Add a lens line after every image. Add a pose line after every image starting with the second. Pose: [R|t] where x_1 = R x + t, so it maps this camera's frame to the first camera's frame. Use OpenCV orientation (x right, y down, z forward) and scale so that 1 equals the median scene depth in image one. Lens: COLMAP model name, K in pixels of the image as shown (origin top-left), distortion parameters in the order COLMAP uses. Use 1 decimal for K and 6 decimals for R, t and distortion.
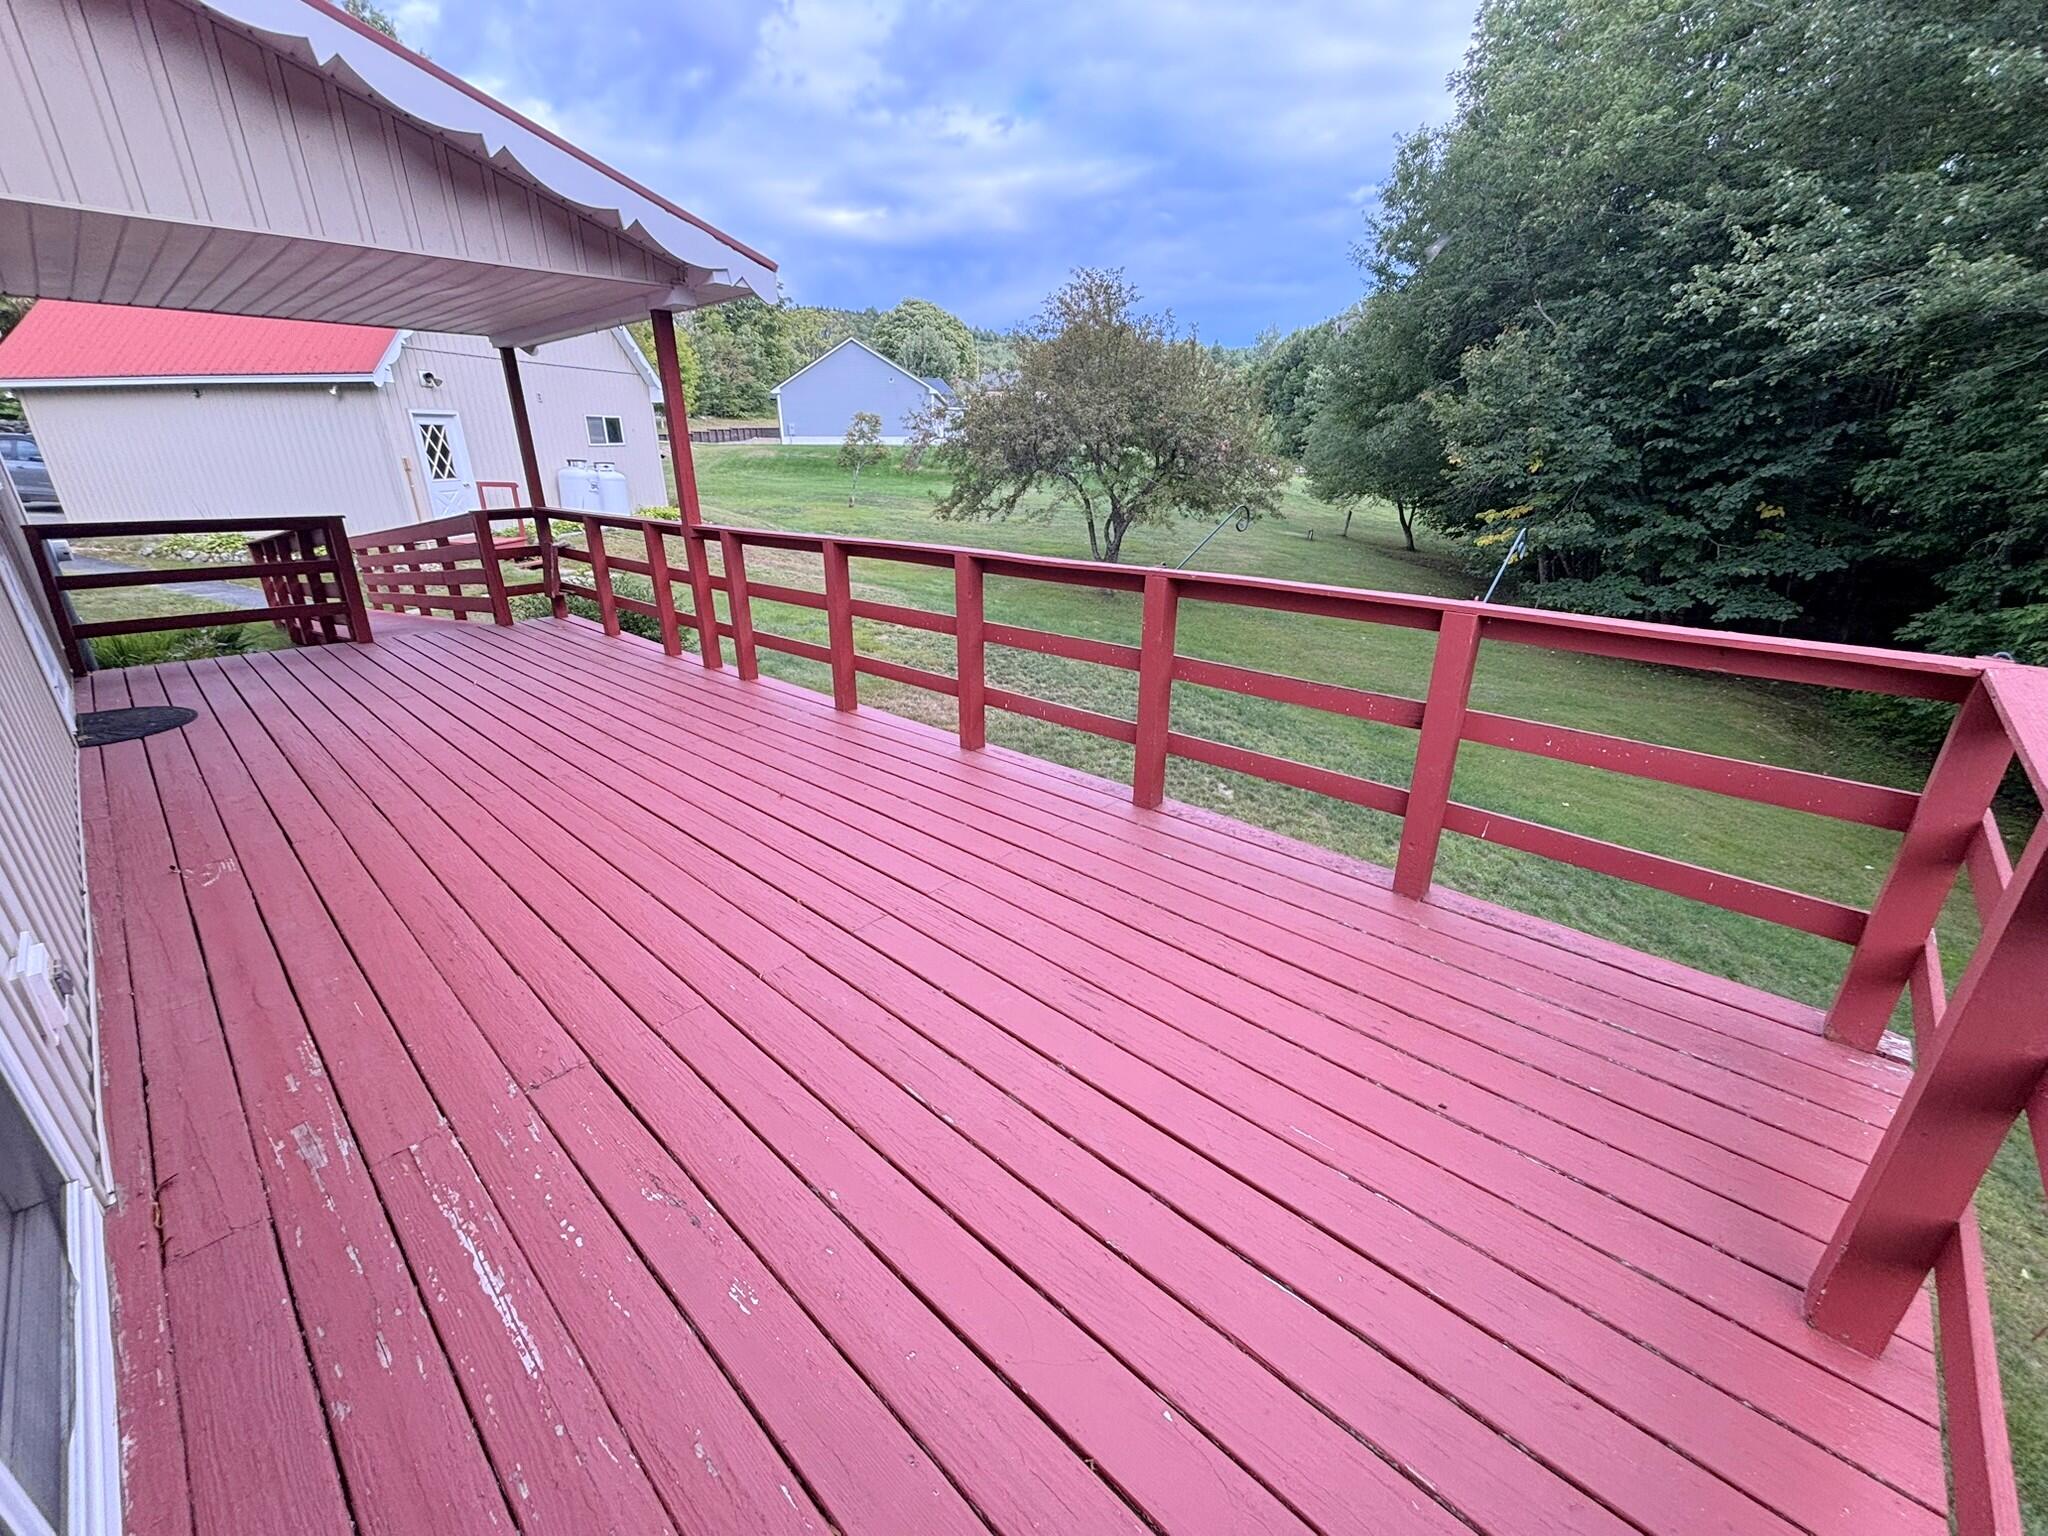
lens RADIAL K [[815.8, 0, 1024.0], [0, 815.8, 768.0], [0, 0, 1]] dist [-0.000418, 0.000017]
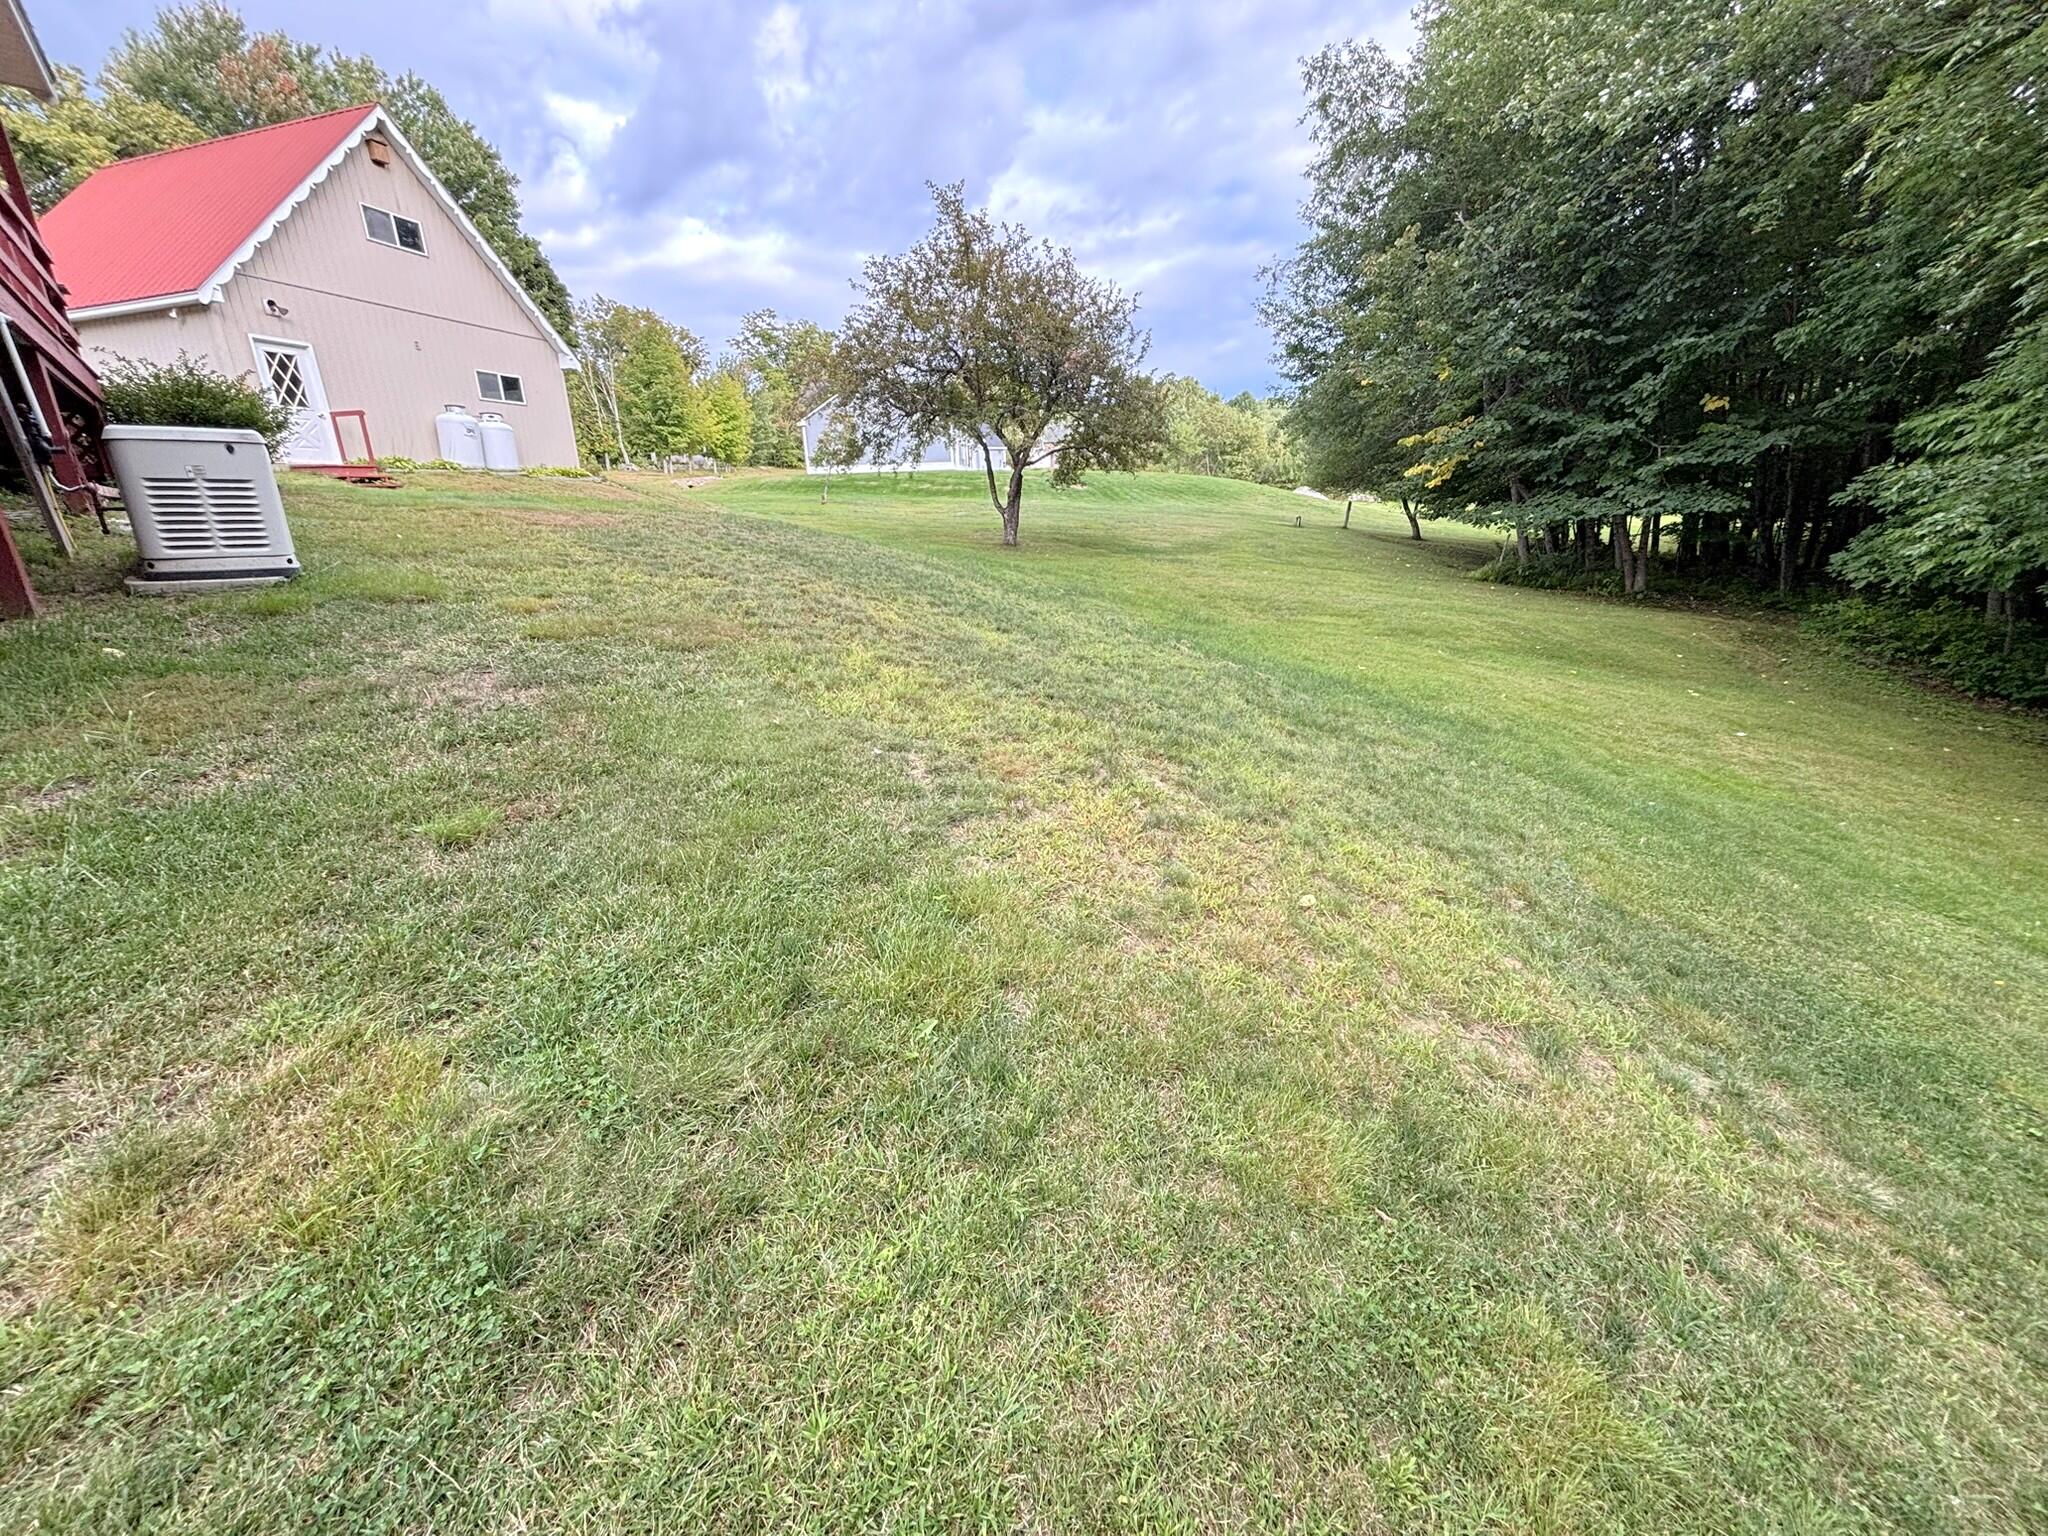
lens RADIAL K [[817.3, 0, 1037.8], [0, 817.3, 768.7], [0, 0, 1]] dist [0.000466, -0.000082]
pose [[0.994982, 0.000446, -0.100058, 0.284845], [-0.008076, 0.997085, -0.075866, 0.149670], [0.099732, 0.076293, 0.992085, 0.089802]]
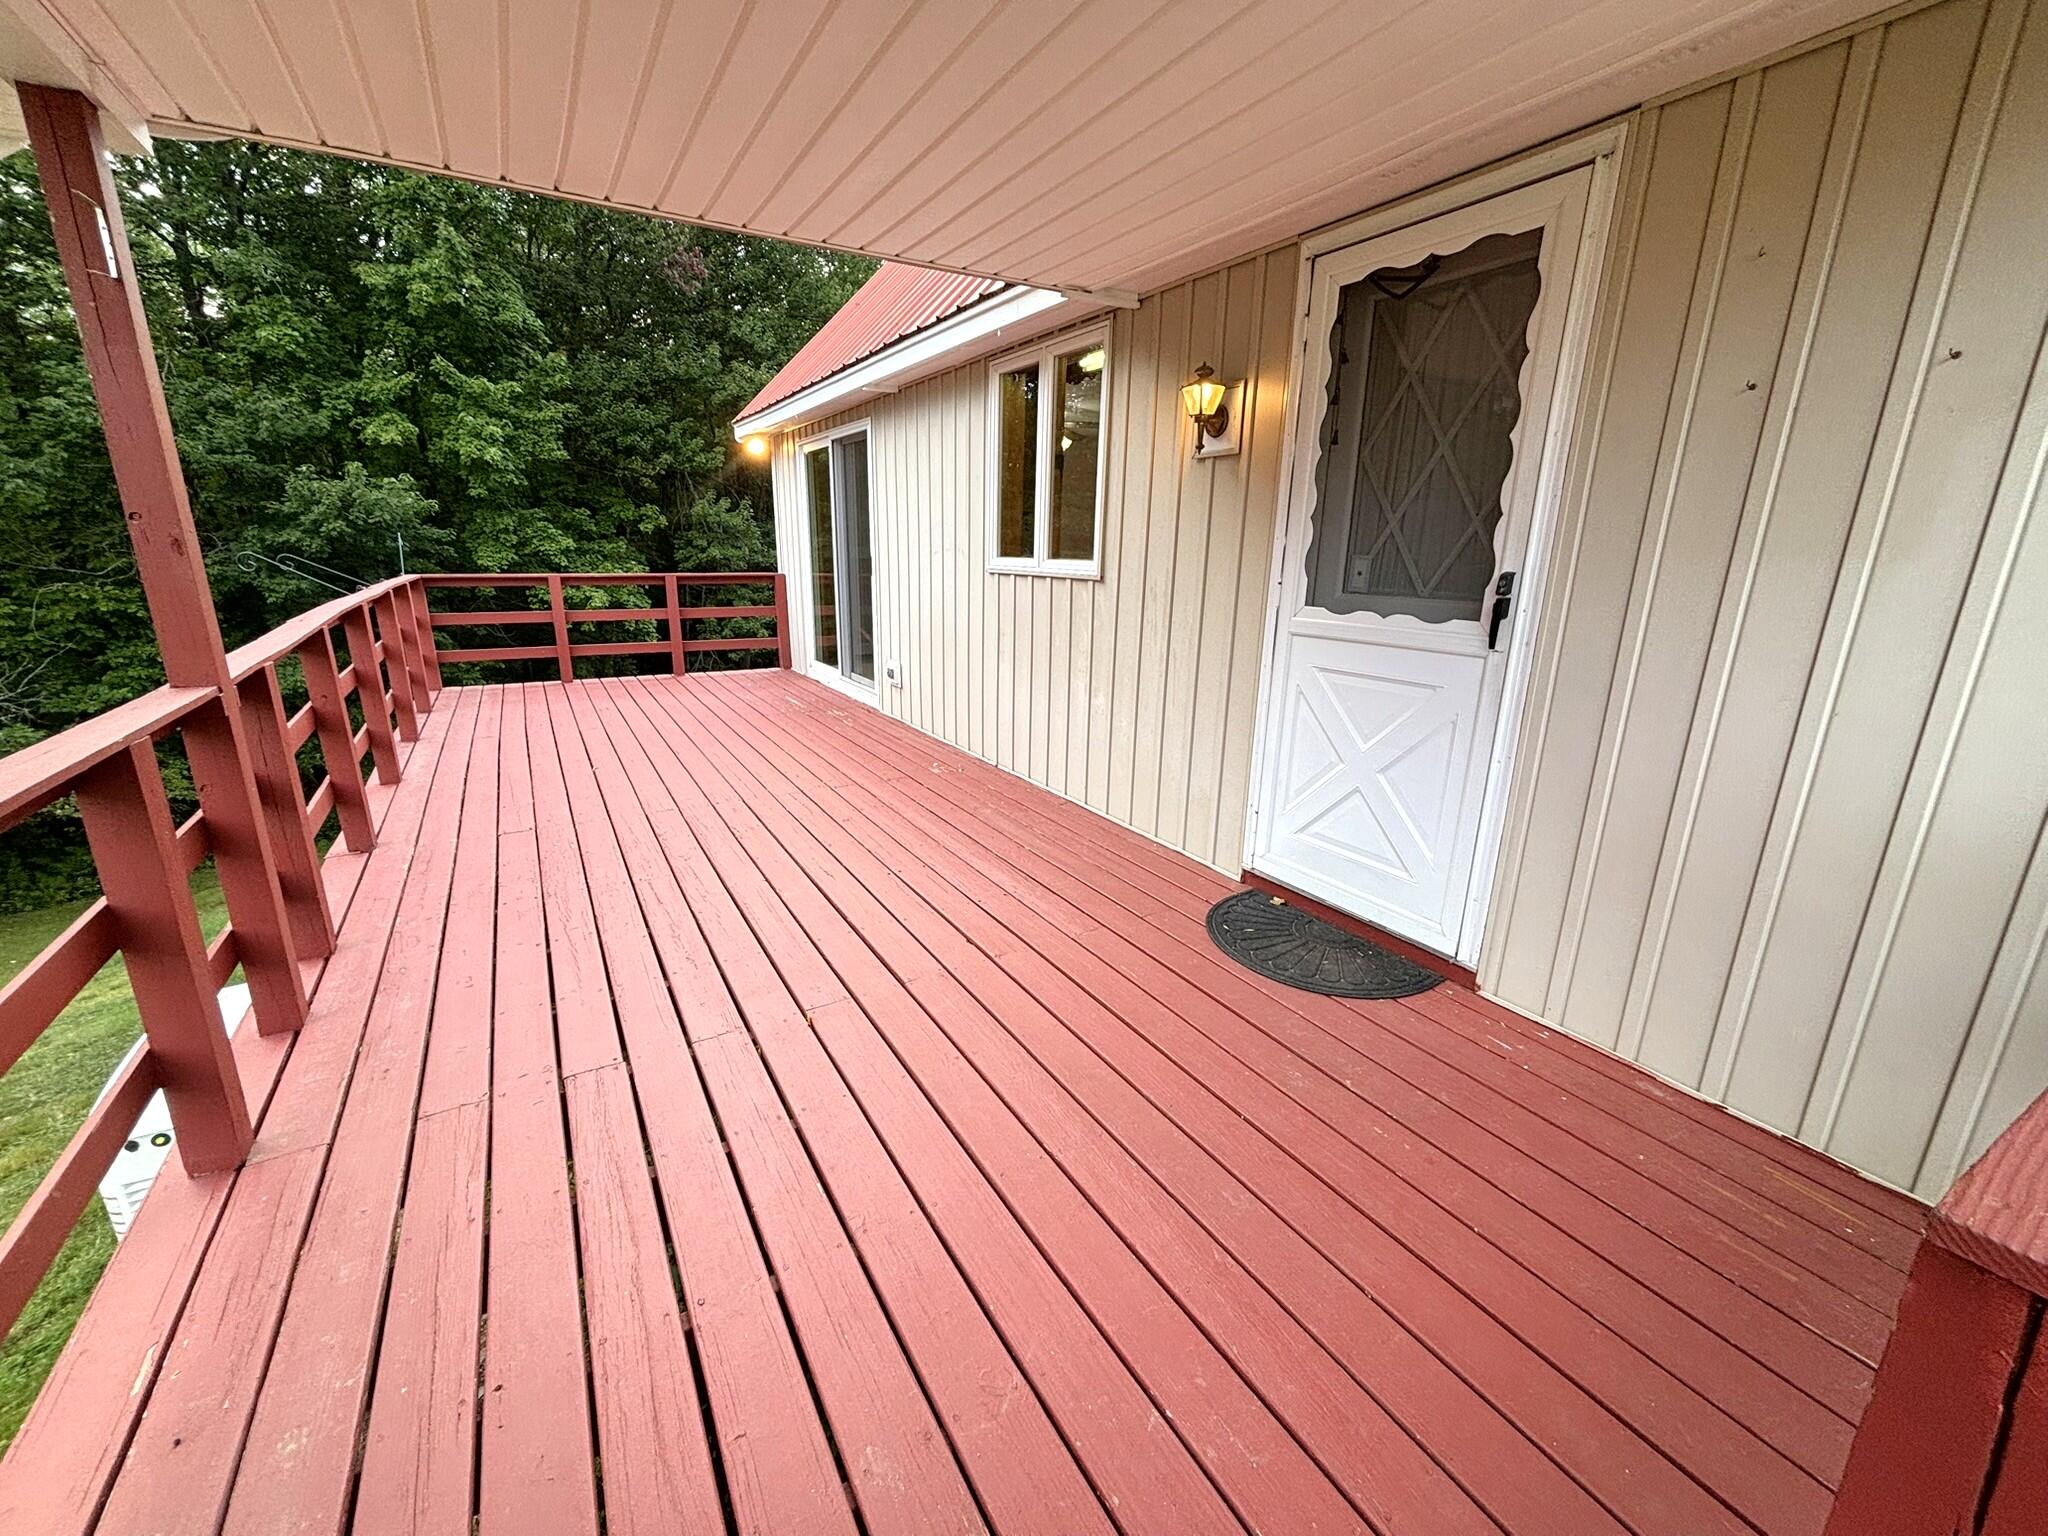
lens RADIAL K [[833.6, 0, 1032.5], [0, 833.6, 744.1], [0, 0, 1]] dist [-0.000019, -0.000032]
pose [[-0.958790, -0.080070, 0.272599, -0.258469], [0.090447, 0.823532, 0.560014, -0.132822], [-0.269334, 0.561591, -0.782352, 0.355167]]
